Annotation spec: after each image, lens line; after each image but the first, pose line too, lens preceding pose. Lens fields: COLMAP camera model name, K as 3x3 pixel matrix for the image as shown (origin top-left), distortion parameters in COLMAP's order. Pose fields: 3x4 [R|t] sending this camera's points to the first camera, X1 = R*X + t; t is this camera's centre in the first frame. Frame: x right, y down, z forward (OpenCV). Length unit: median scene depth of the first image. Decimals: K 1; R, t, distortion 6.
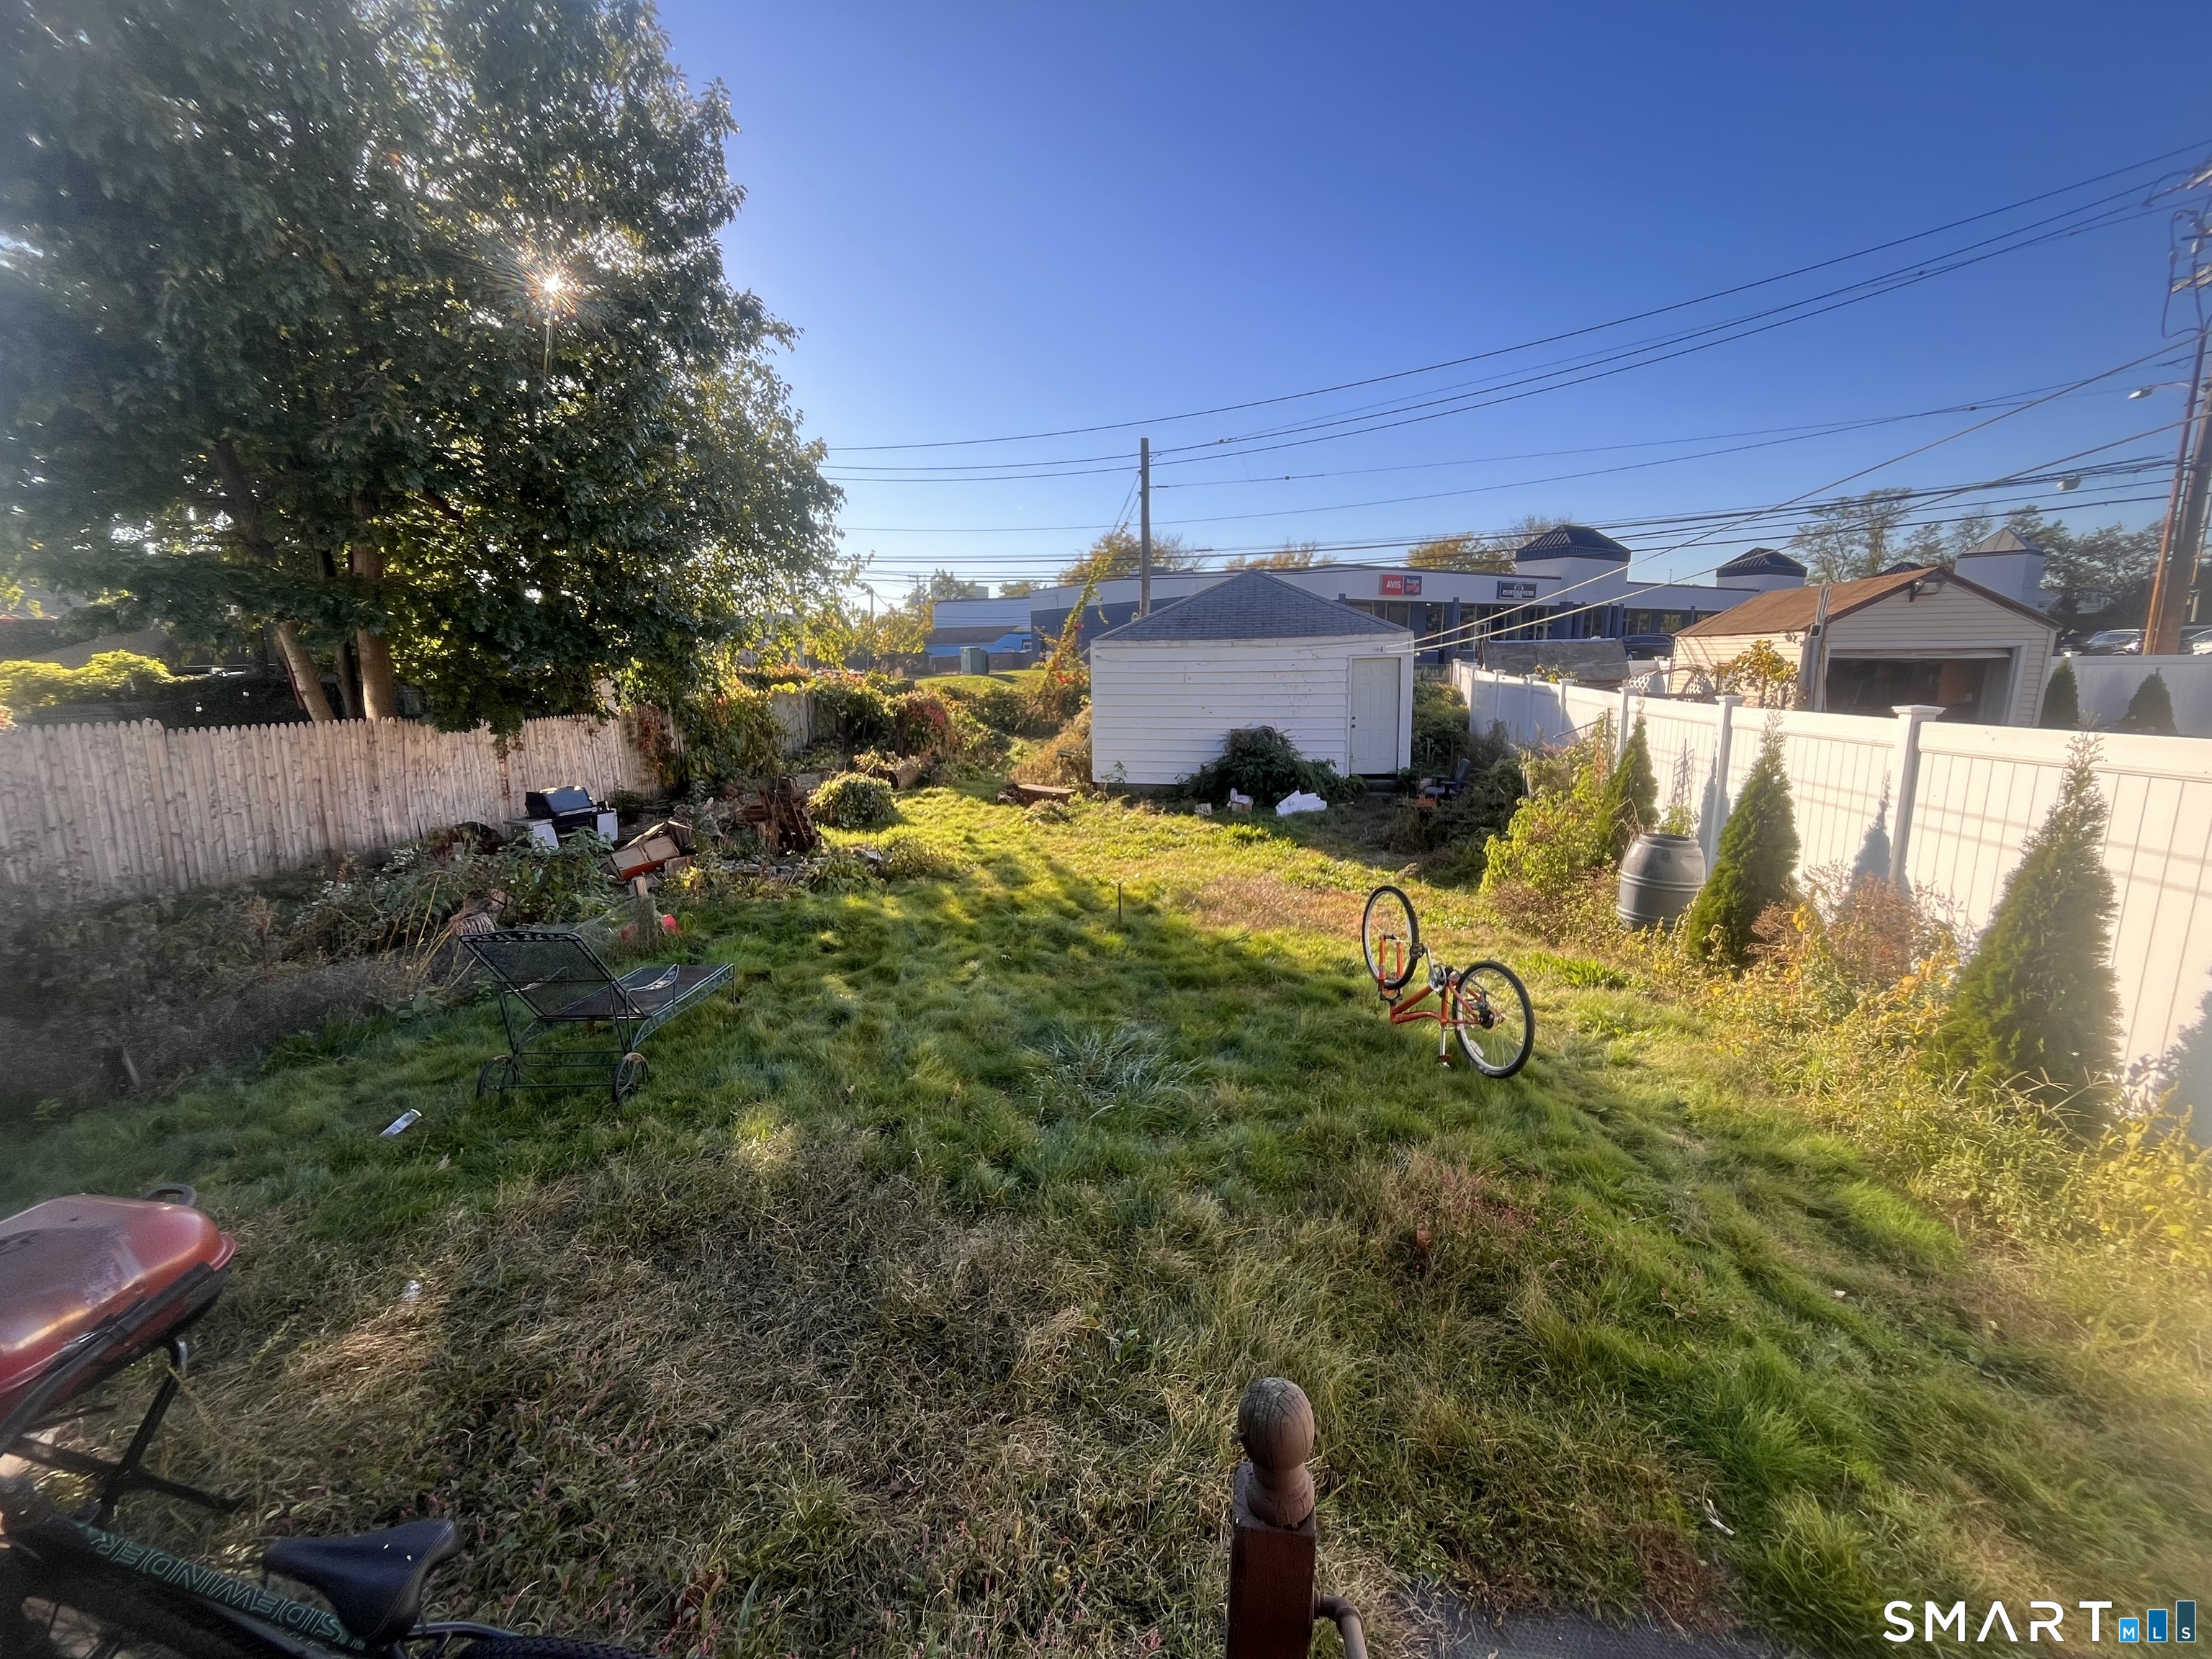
lens RADIAL K [[904.6, 0, 1106.1], [0, 904.6, 829.8], [0, 0, 1]] dist [-0.004028, -0.000840]
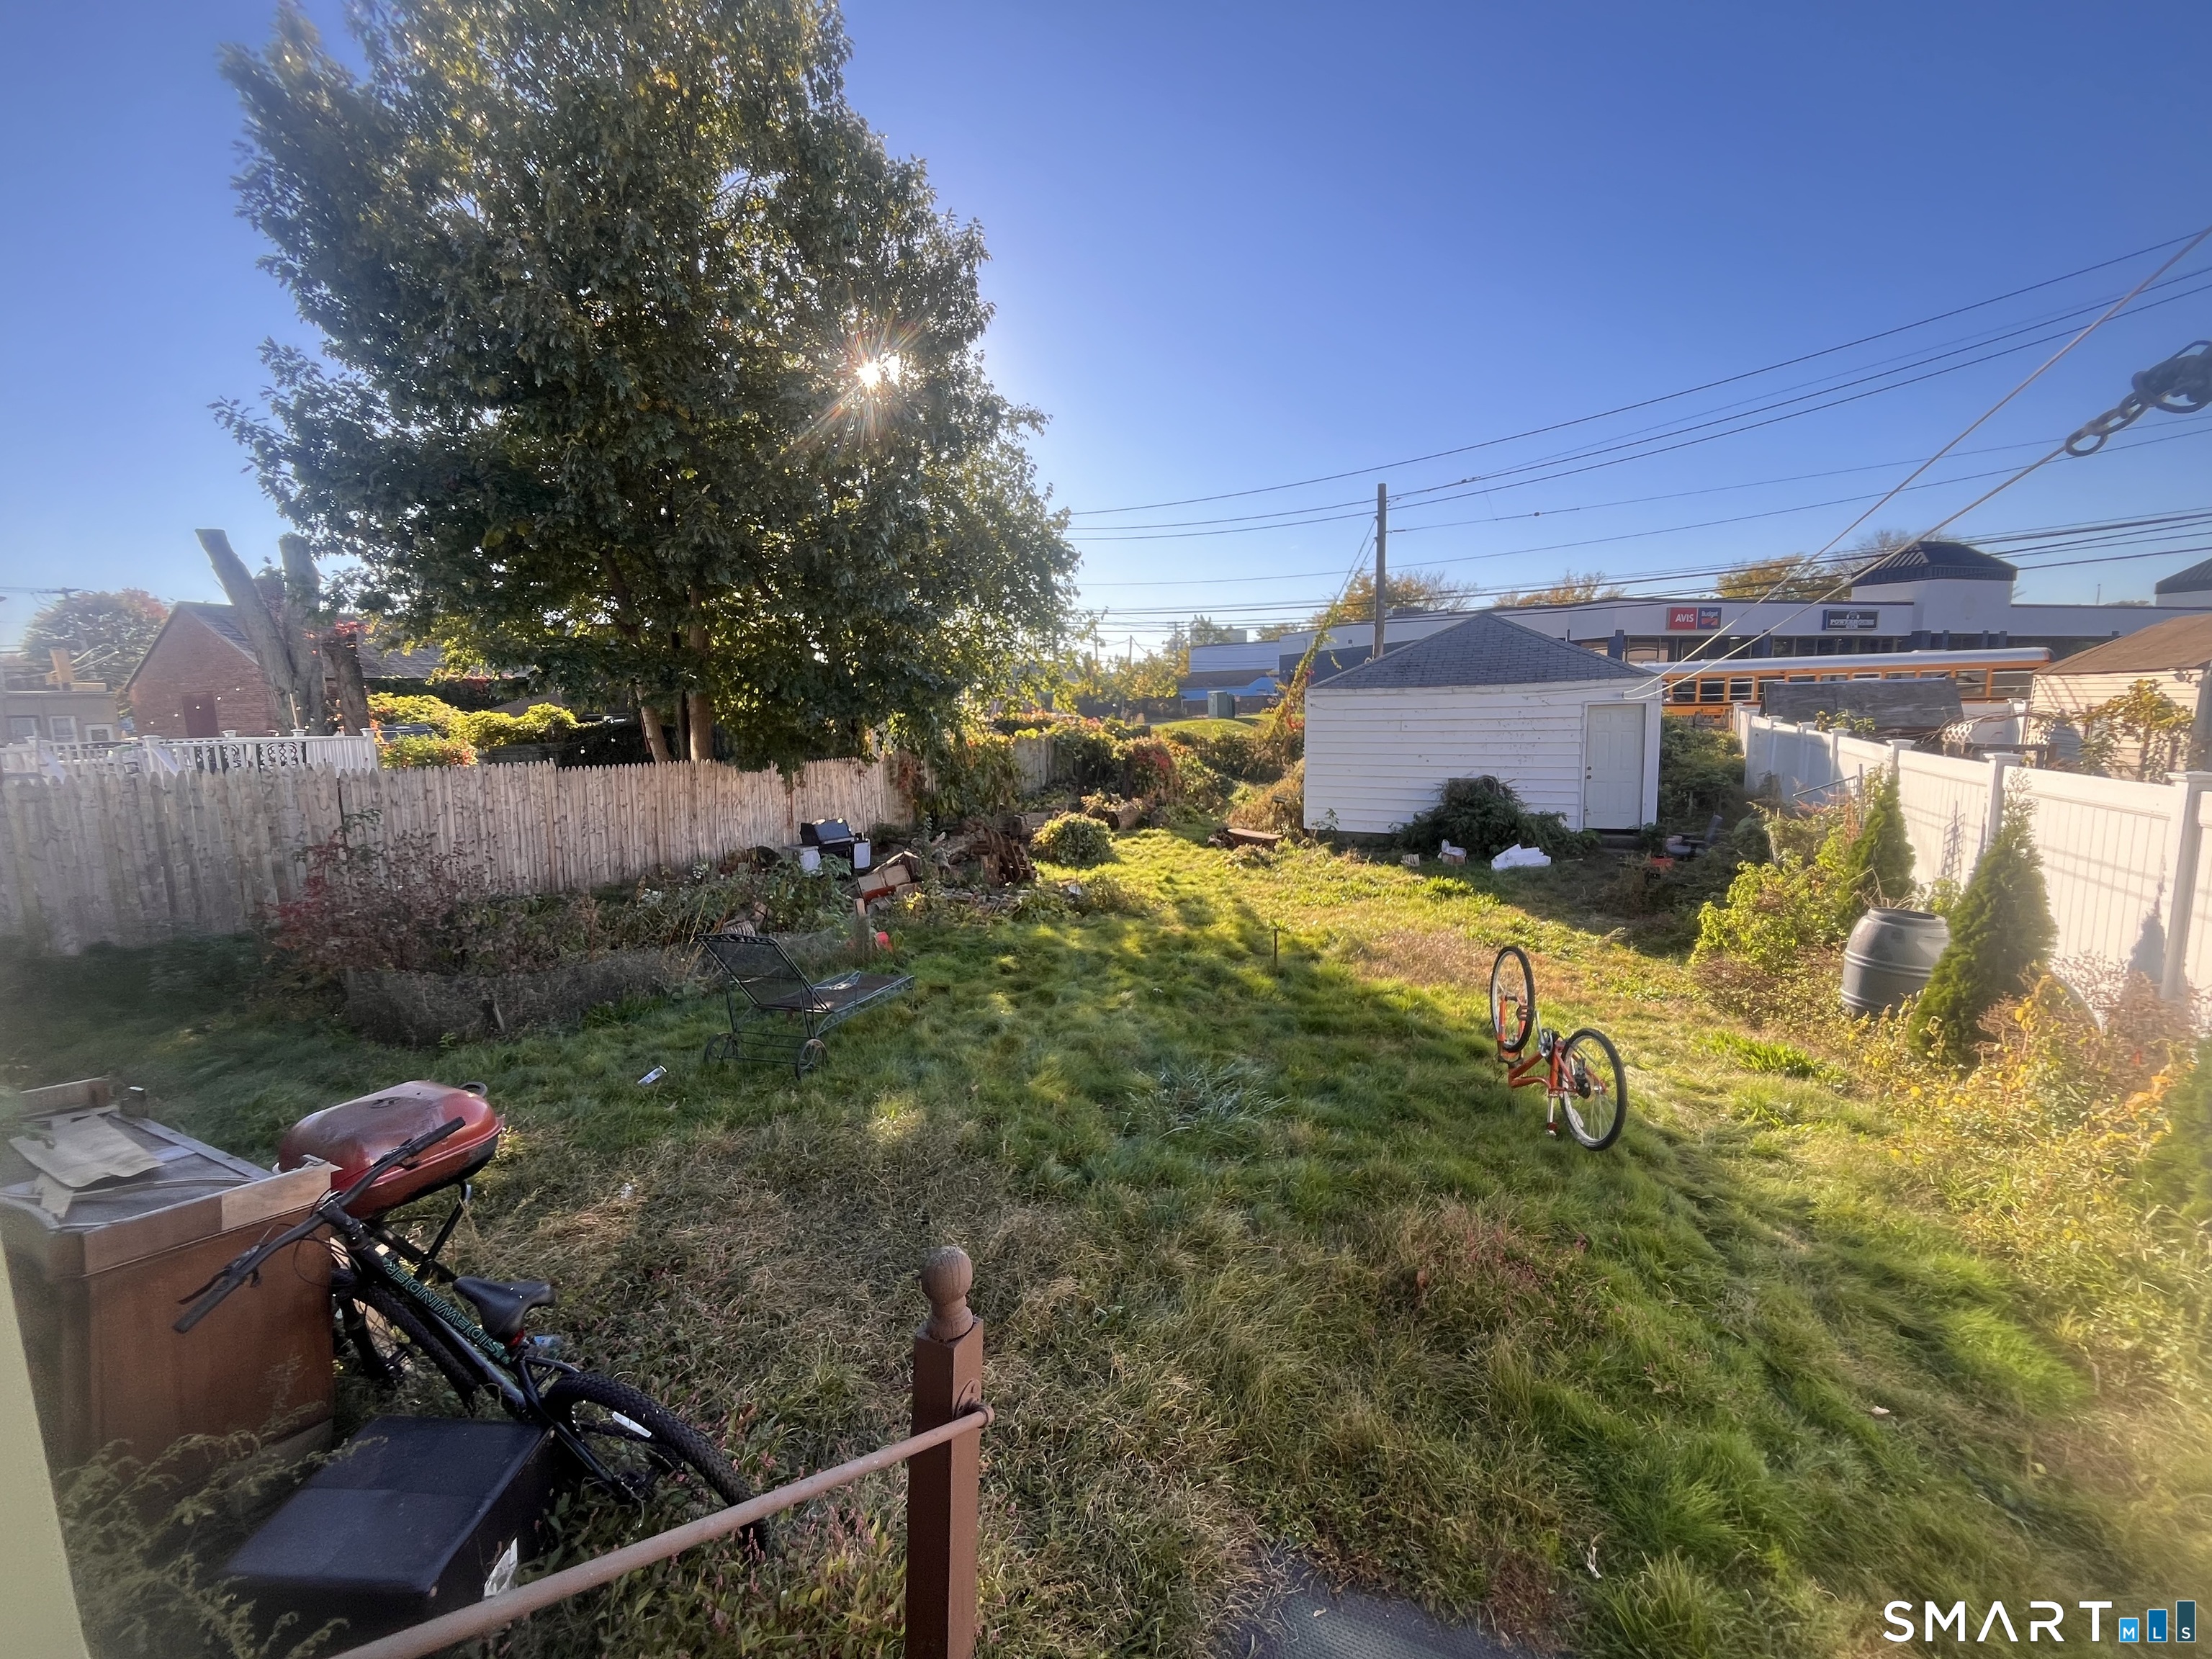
lens RADIAL K [[904.6, 0, 1106.3], [0, 904.6, 832.2], [0, 0, 1]] dist [-0.004028, -0.000840]
pose [[0.960955, 0.031875, -0.274862, 0.112831], [-0.043619, 0.998373, -0.036717, -0.004840], [0.273244, 0.047272, 0.960782, -0.055506]]
